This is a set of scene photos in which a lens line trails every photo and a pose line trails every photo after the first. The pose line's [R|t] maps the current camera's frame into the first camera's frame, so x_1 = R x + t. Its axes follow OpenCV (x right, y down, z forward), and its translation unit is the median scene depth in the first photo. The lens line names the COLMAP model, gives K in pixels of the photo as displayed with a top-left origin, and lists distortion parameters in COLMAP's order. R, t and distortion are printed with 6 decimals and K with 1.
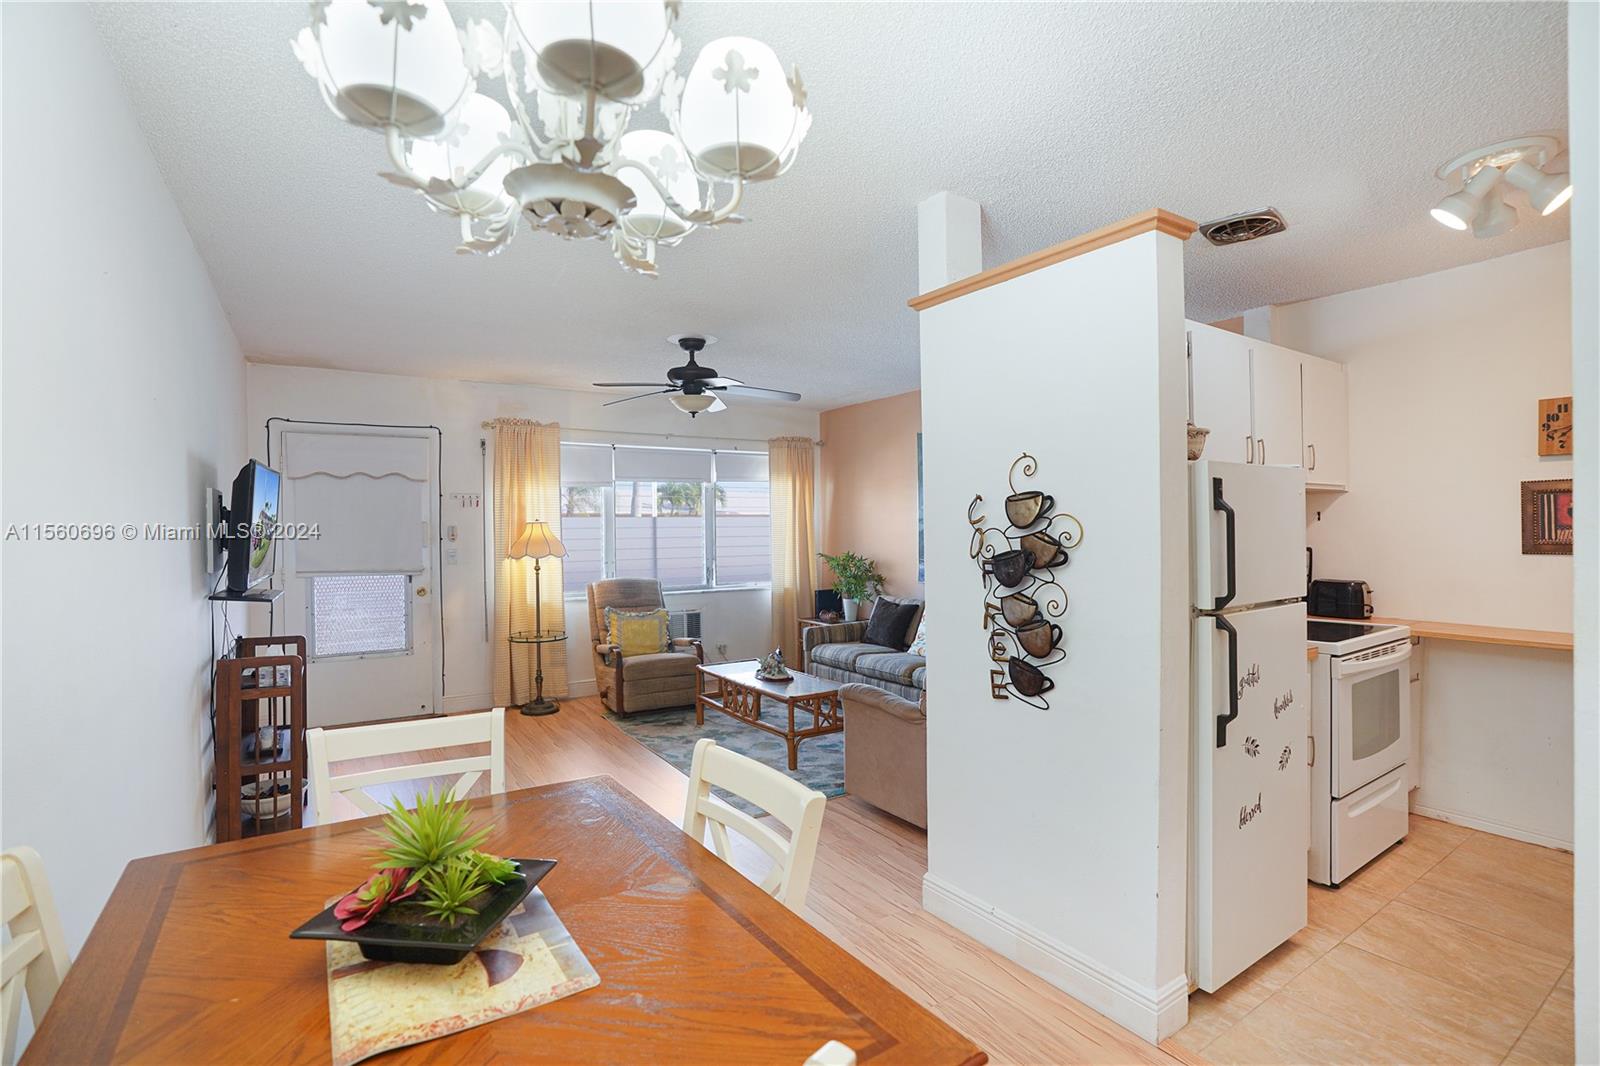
lens RADIAL K [[741.7, 0, 797.8], [0, 741.7, 526.6], [0, 0, 1]] dist [-0.064781, 0.022434]
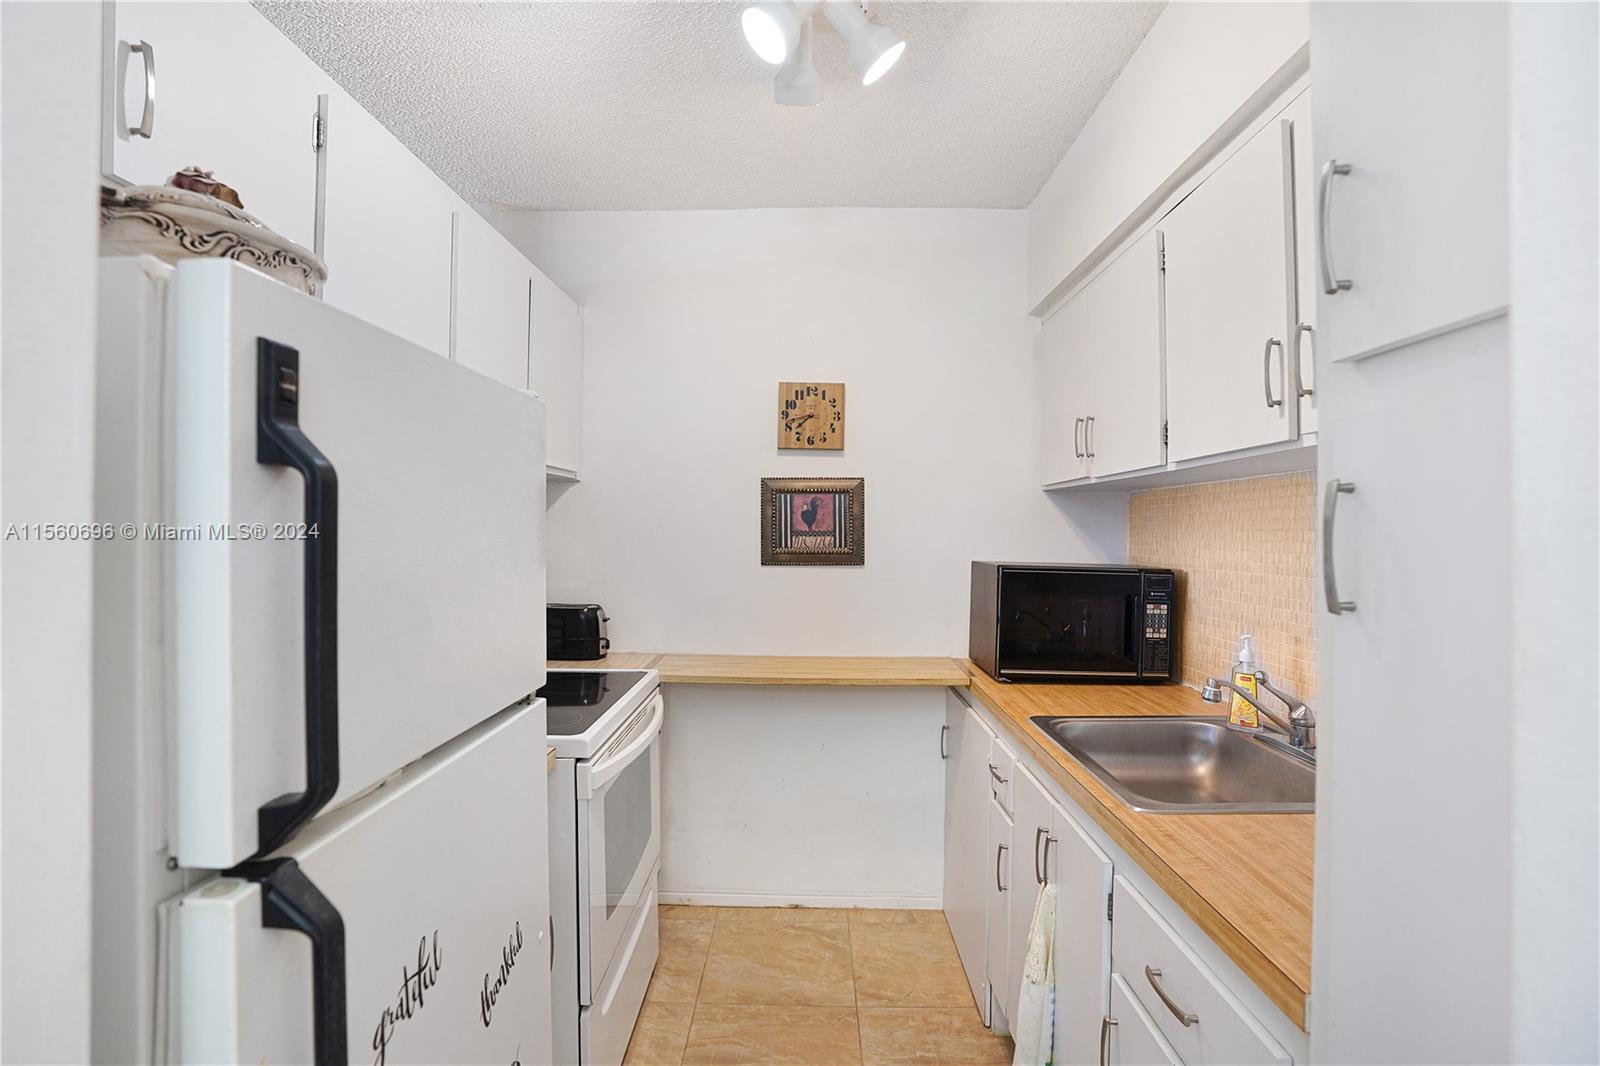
lens RADIAL K [[741.7, 0, 797.8], [0, 741.7, 526.6], [0, 0, 1]] dist [-0.064781, 0.022434]
pose [[0.554968, 0.013270, 0.831766, 0.332392], [-0.013735, 0.999883, -0.006788, -0.001054], [-0.831759, -0.007657, 0.555085, 0.499160]]
